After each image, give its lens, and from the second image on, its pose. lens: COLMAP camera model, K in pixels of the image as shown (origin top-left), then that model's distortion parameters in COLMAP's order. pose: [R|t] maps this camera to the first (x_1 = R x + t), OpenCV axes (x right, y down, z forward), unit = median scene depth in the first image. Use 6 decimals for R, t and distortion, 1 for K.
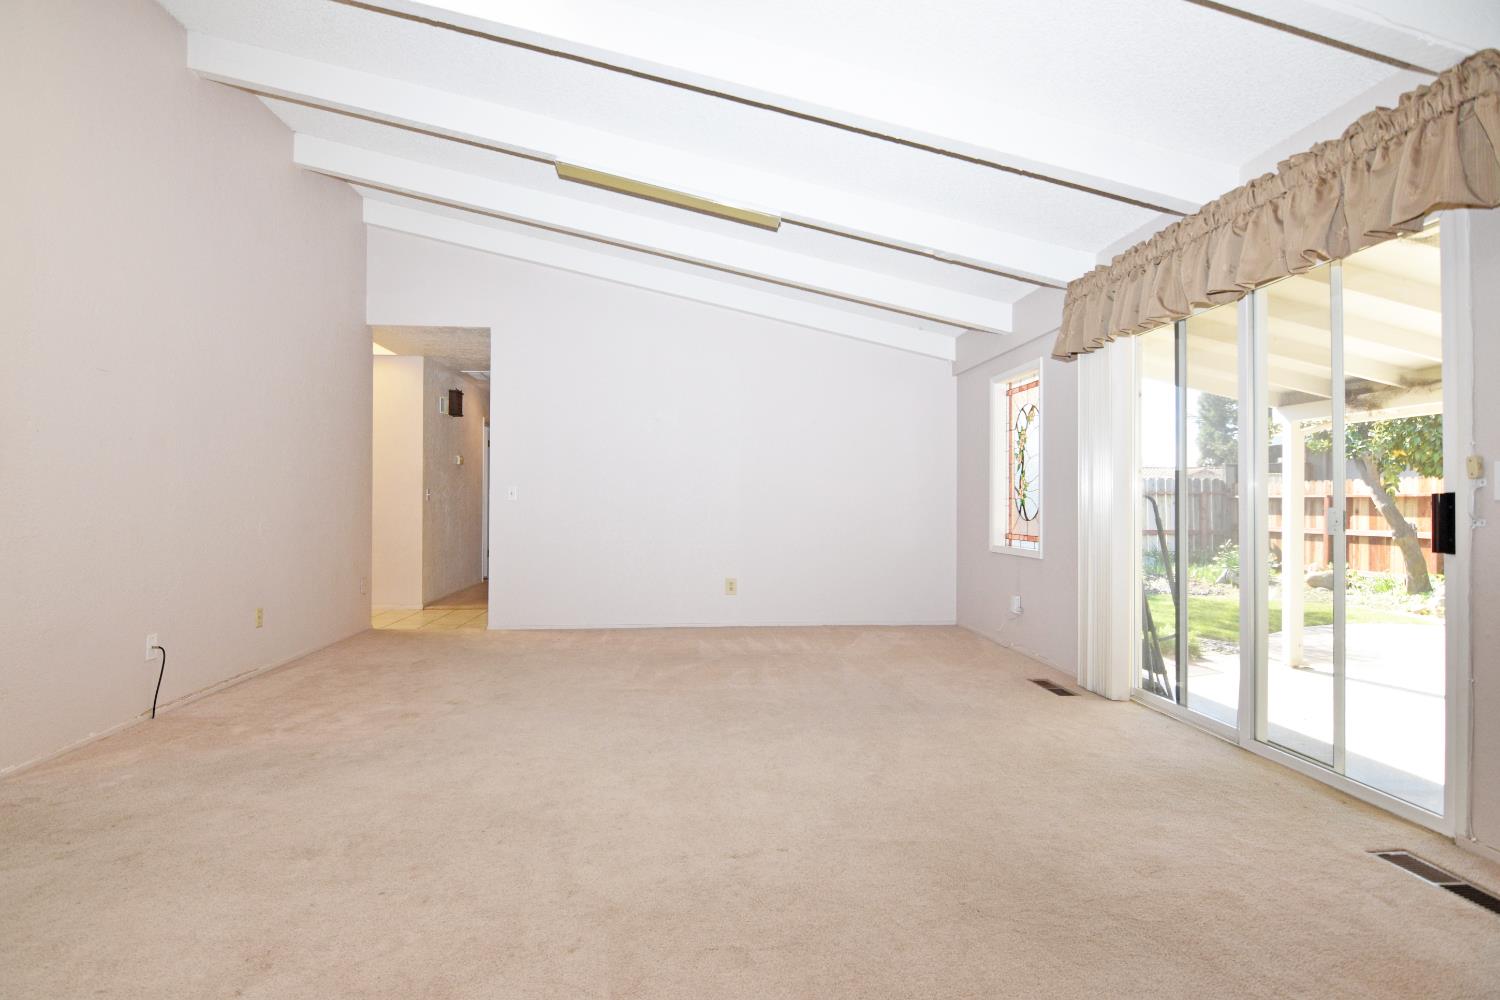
lens RADIAL K [[727.2, 0, 745.5], [0, 727.2, 494.6], [0, 0, 1]] dist [0.000964, -0.000134]
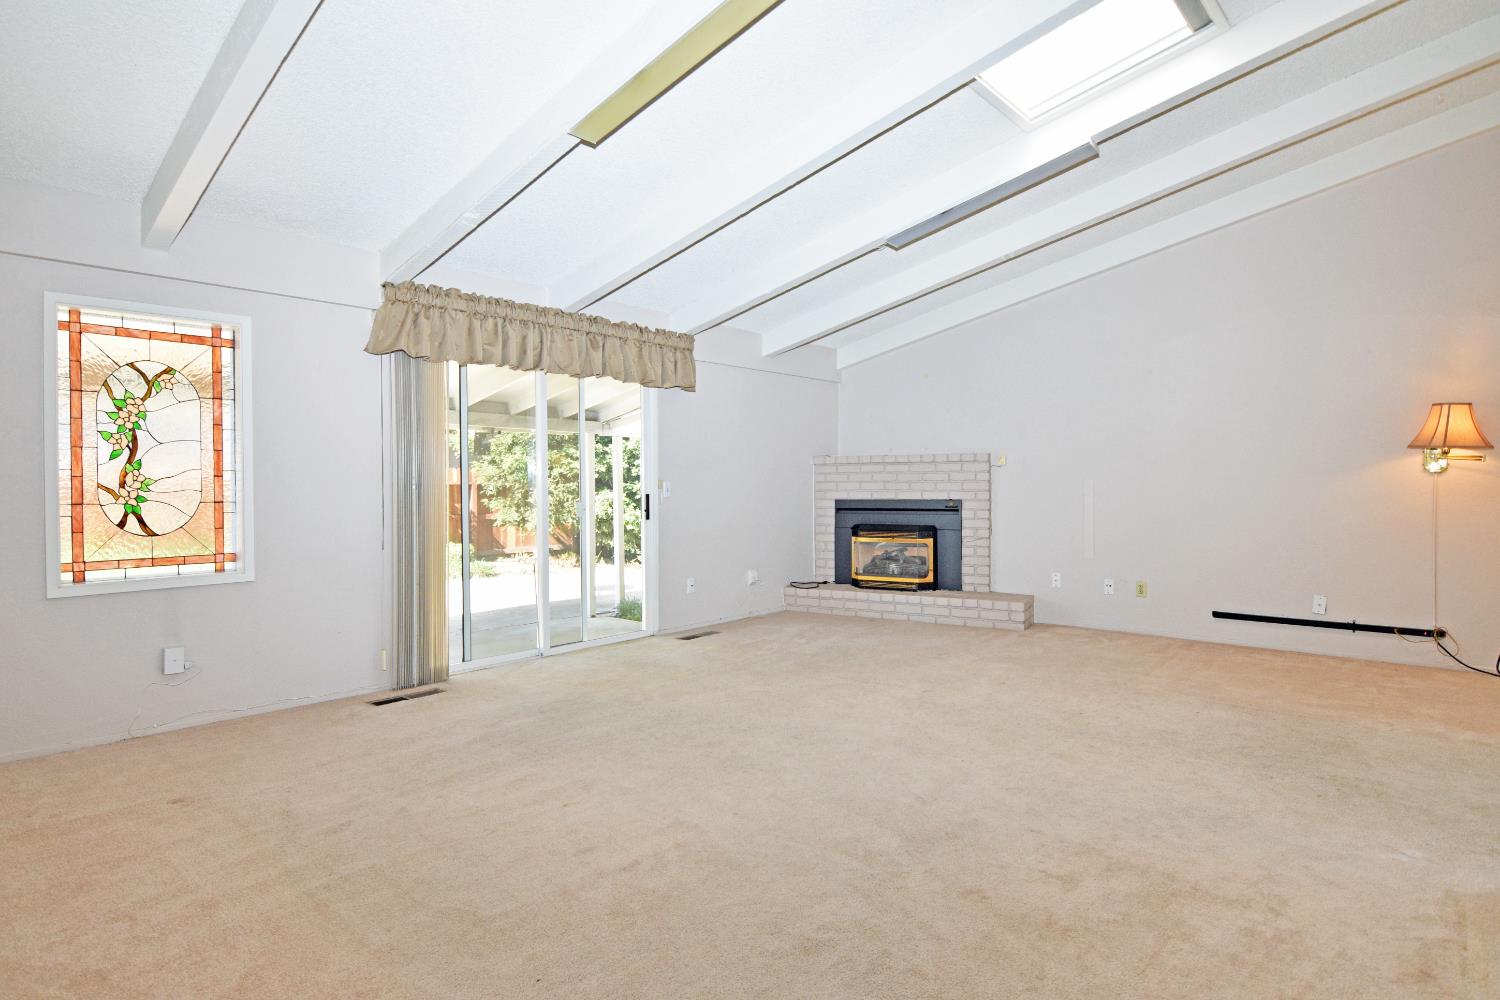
lens RADIAL K [[785.5, 0, 750.0], [0, 785.5, 500.0], [0, 0, 1]] dist [-0.001293, -0.000323]
pose [[-0.717173, -0.010861, 0.696811, -0.504520], [-0.002559, 0.999913, 0.012952, -0.007792], [-0.696891, 0.007506, -0.717138, 1.121013]]
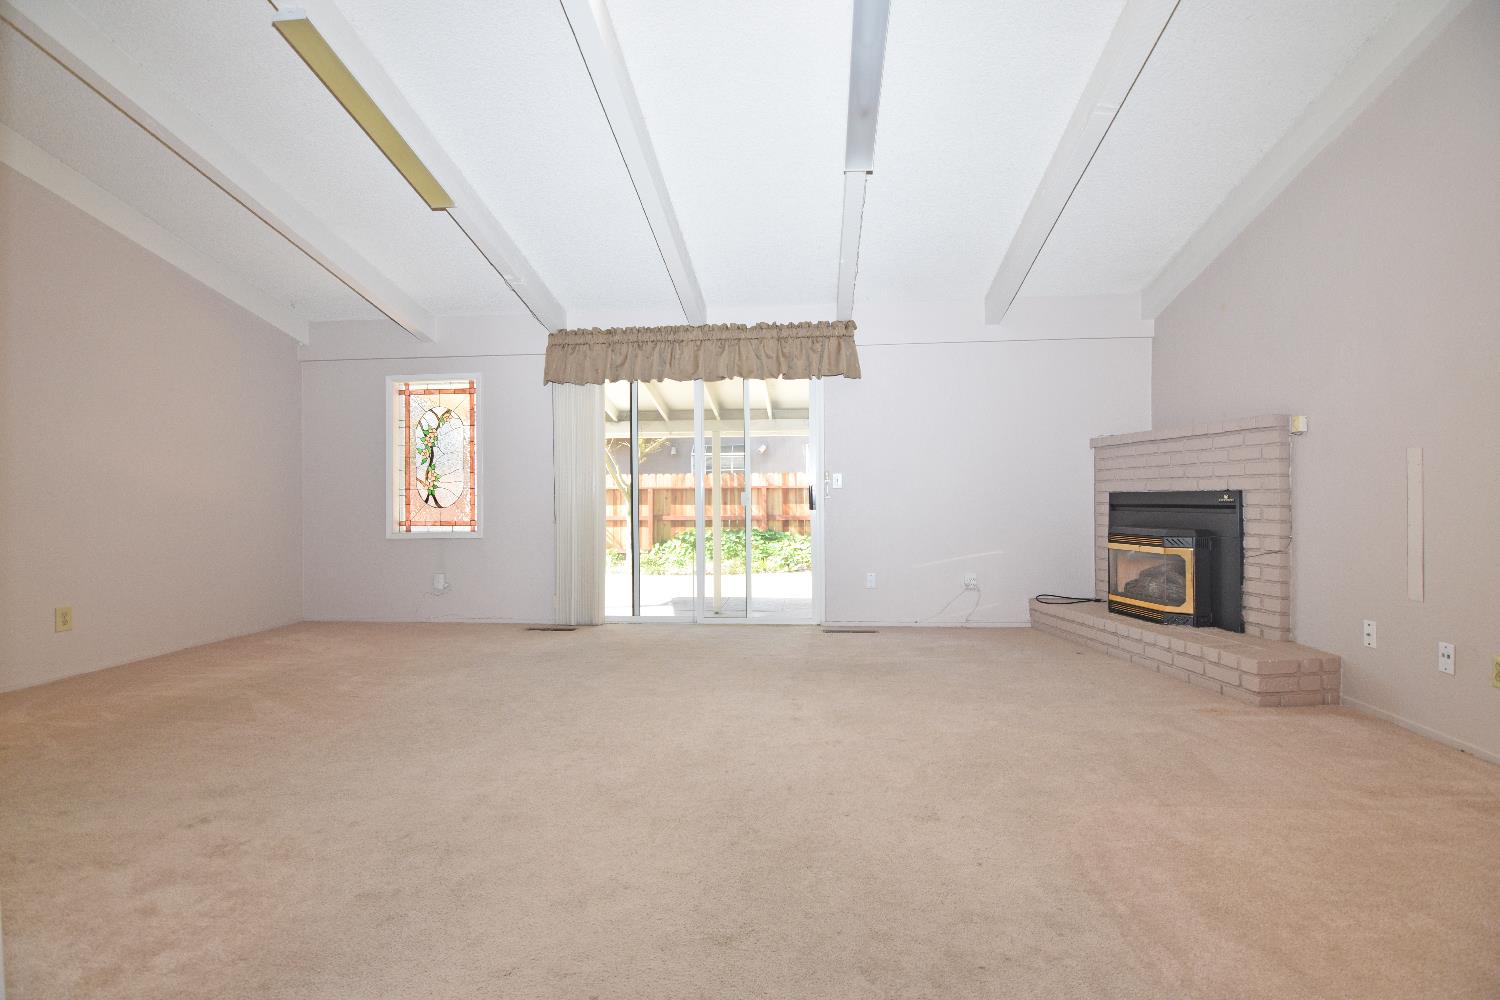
lens RADIAL K [[727.2, 0, 745.5], [0, 727.2, 494.6], [0, 0, 1]] dist [0.000964, -0.000134]
pose [[0.135201, 0.003189, 0.990813, -0.682540], [-0.003287, 0.999991, -0.002770, 0.016189], [-0.990813, -0.002882, 0.135210, 0.358589]]
